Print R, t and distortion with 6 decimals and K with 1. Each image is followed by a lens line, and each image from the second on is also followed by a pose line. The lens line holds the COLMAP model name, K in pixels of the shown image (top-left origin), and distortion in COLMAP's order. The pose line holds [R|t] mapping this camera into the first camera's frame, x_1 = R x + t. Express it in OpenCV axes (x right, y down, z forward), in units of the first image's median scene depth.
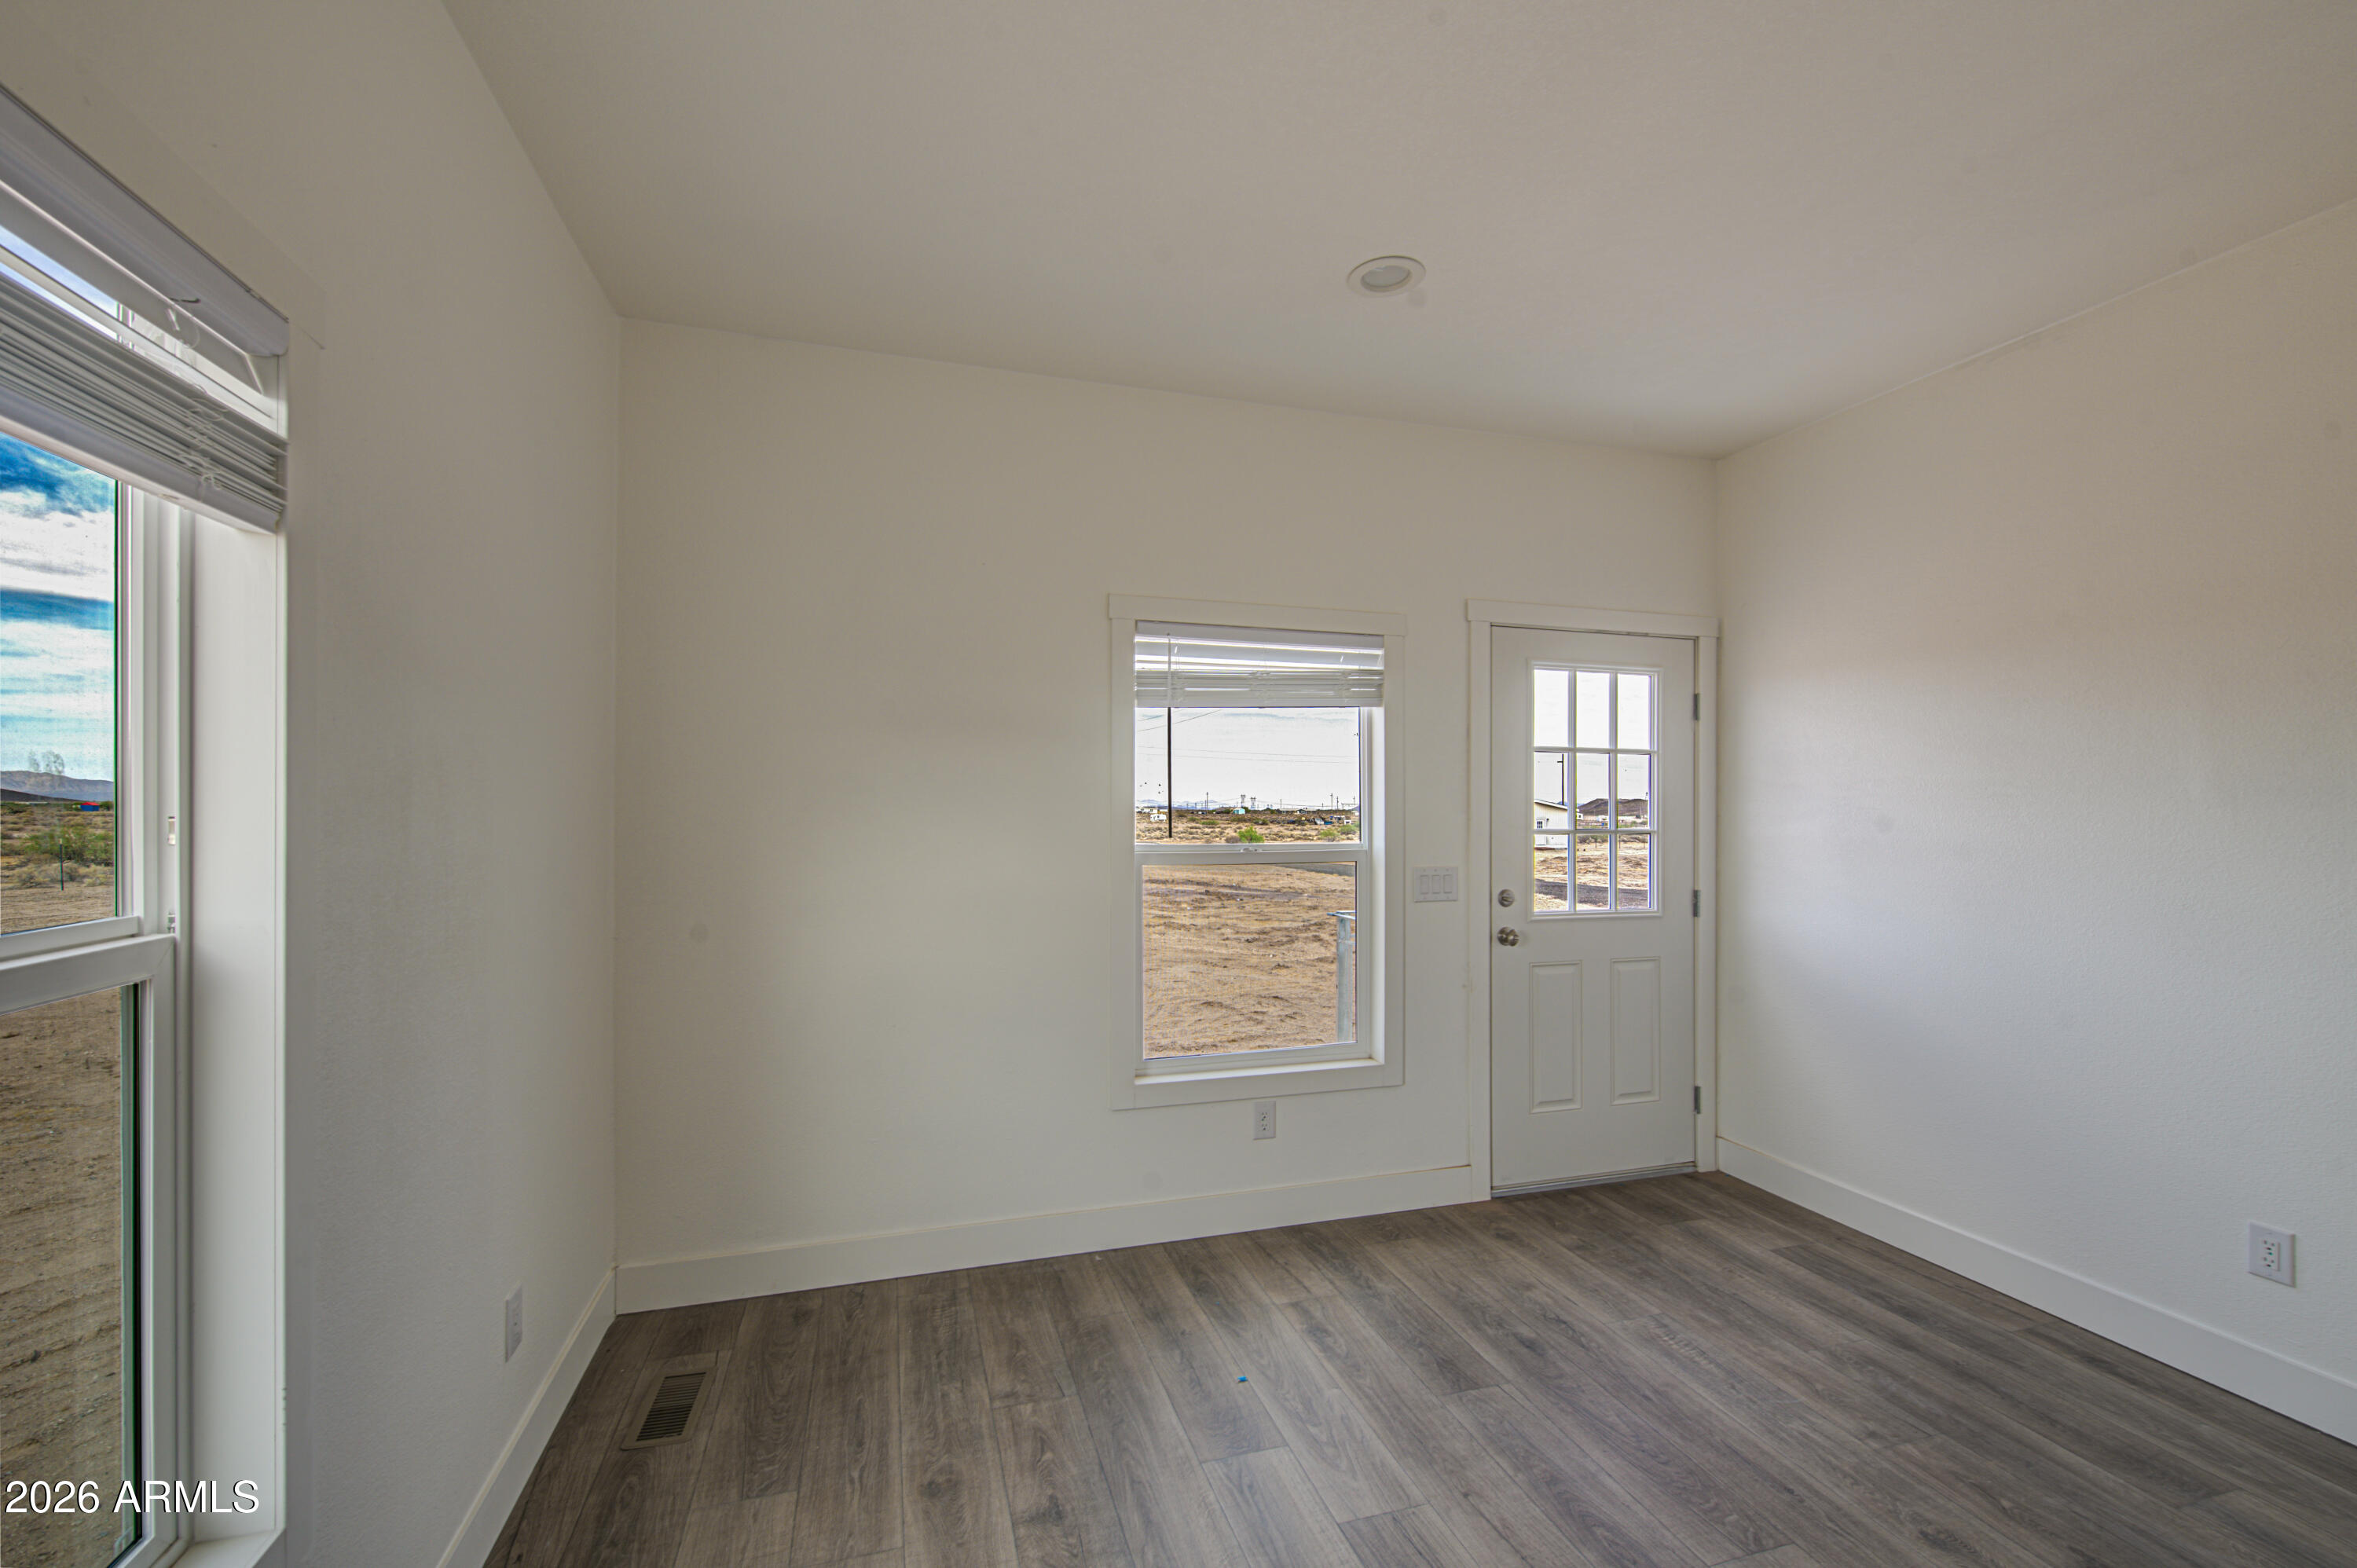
lens RADIAL K [[989.1, 0, 1178.1], [0, 989.1, 822.9], [0, 0, 1]] dist [0.004413, -0.003852]
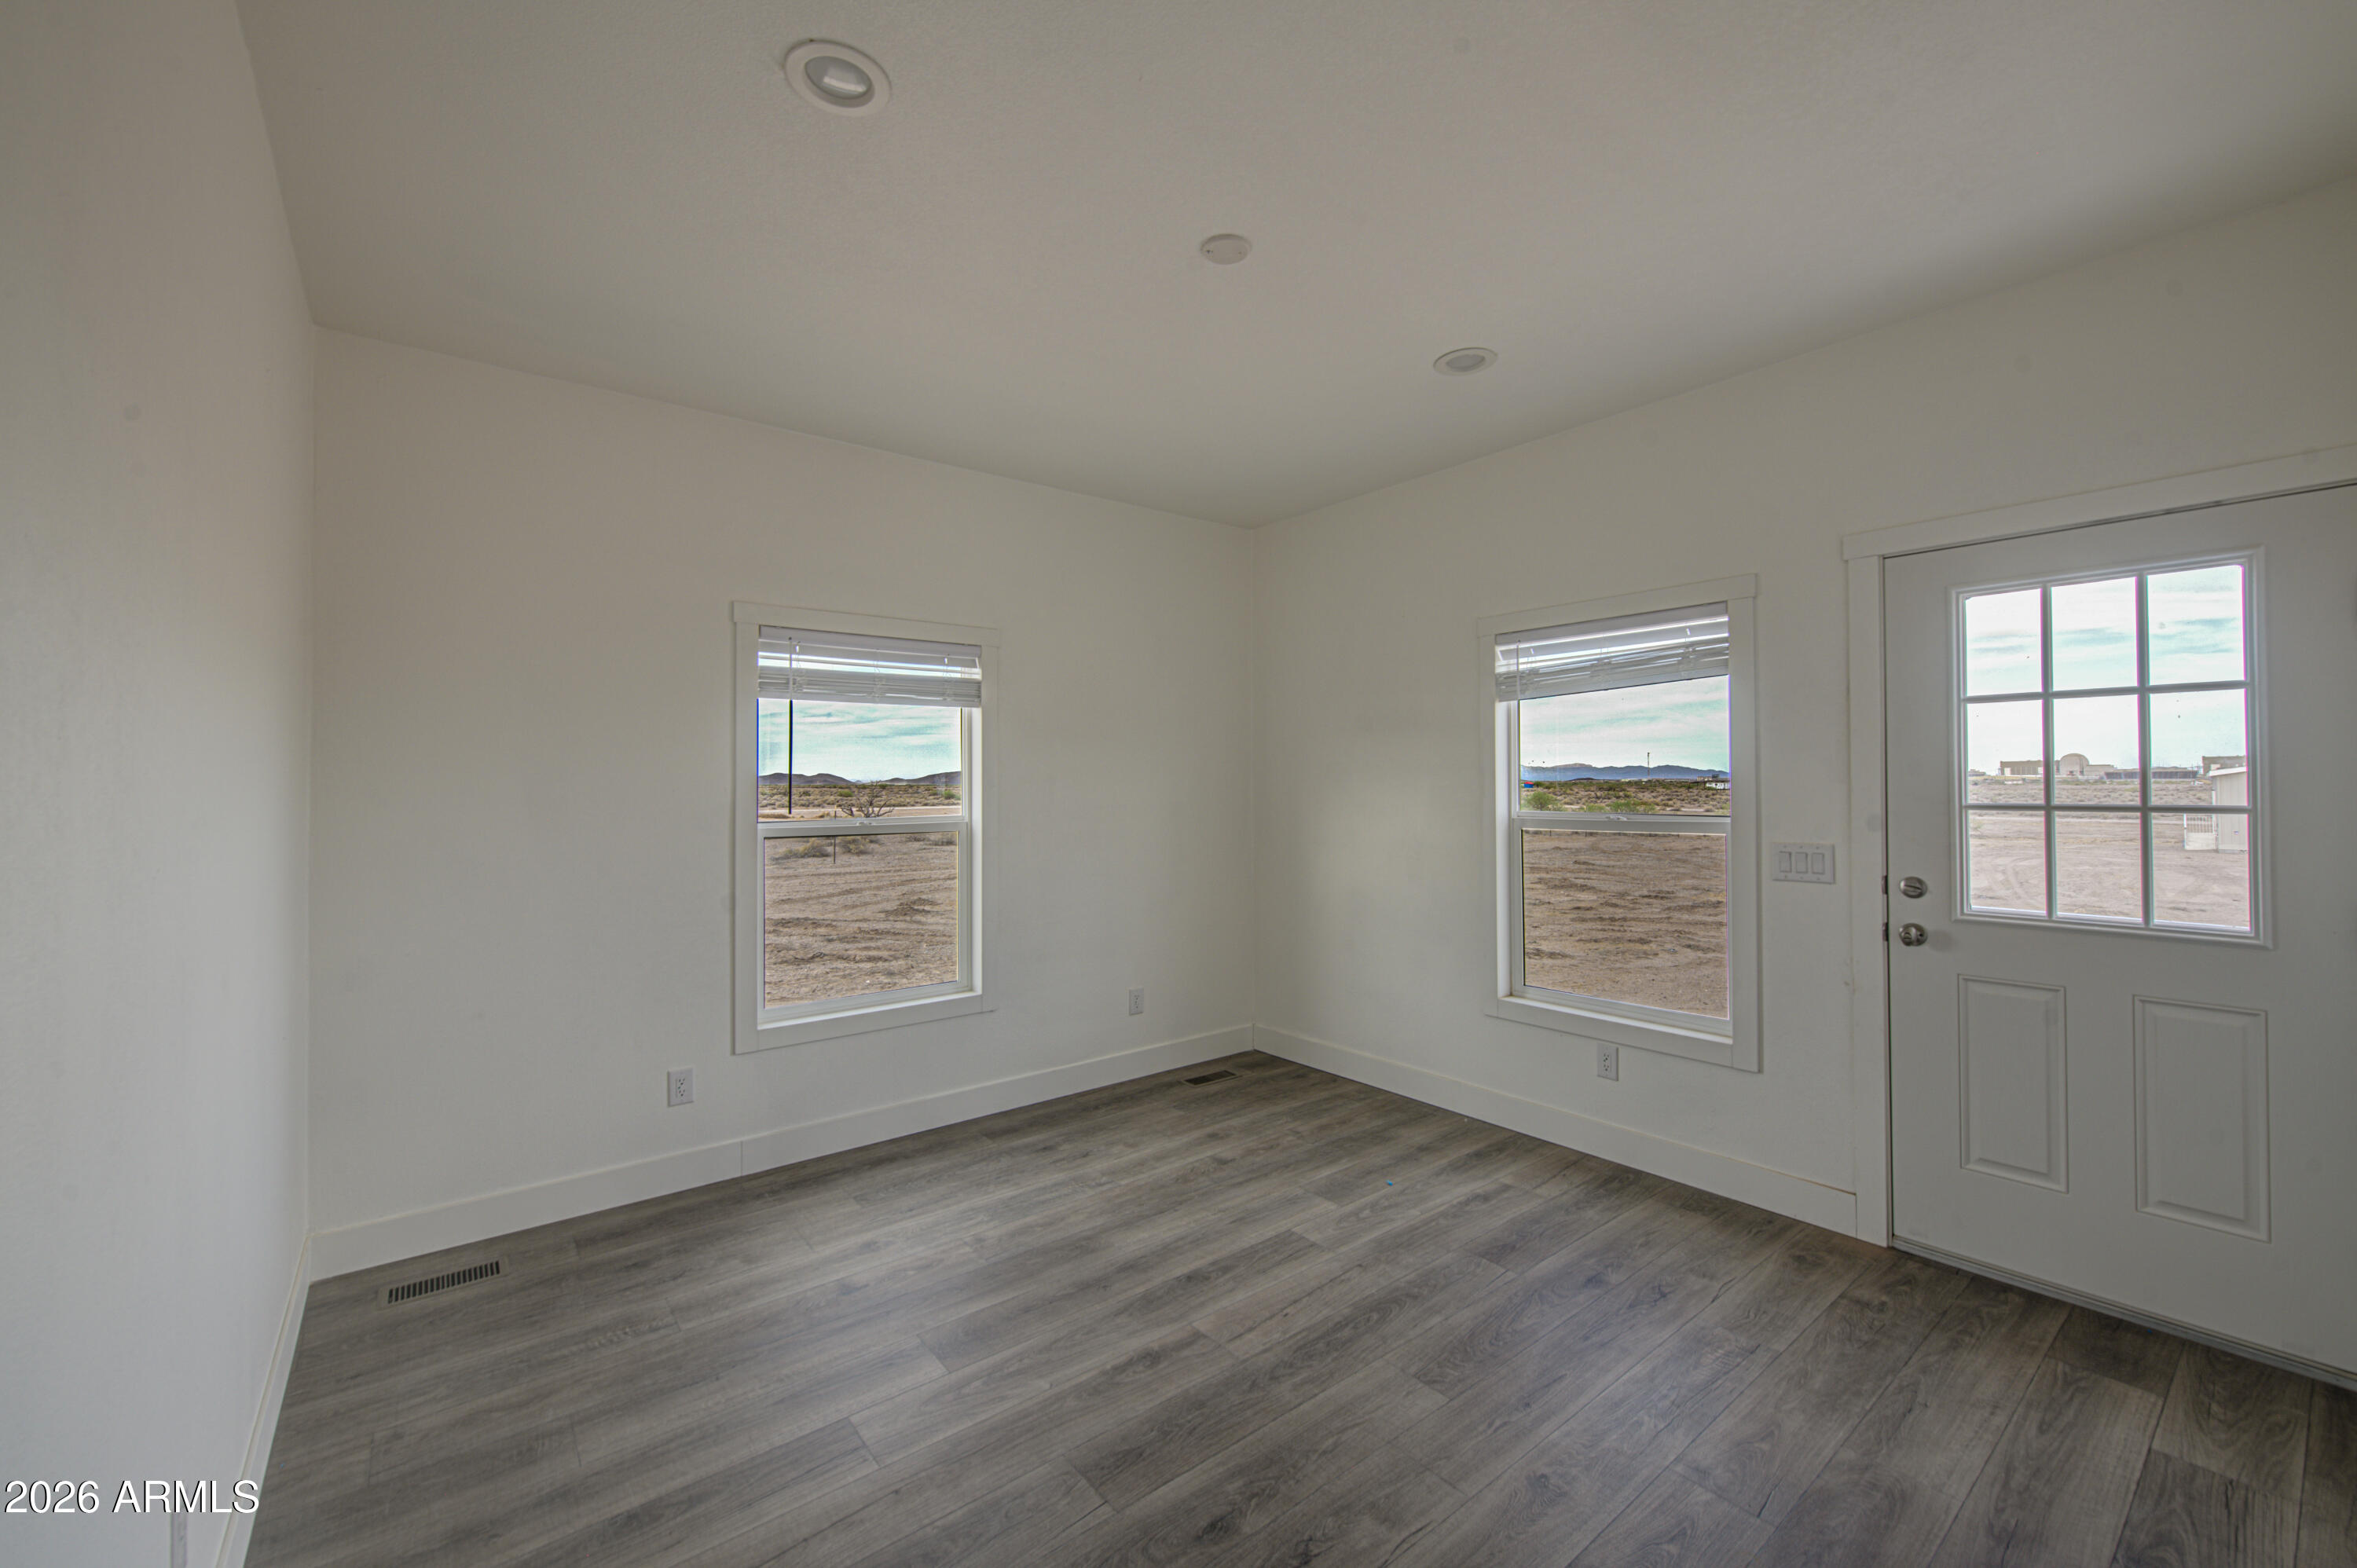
lens RADIAL K [[954.7, 0, 1185.2], [0, 954.7, 810.4], [0, 0, 1]] dist [-0.007605, 0.000103]
pose [[0.357738, 0.016854, -0.933670, 1.015027], [-0.010291, 0.999848, 0.014106, 0.009262], [0.933765, 0.004562, 0.357856, 0.194285]]
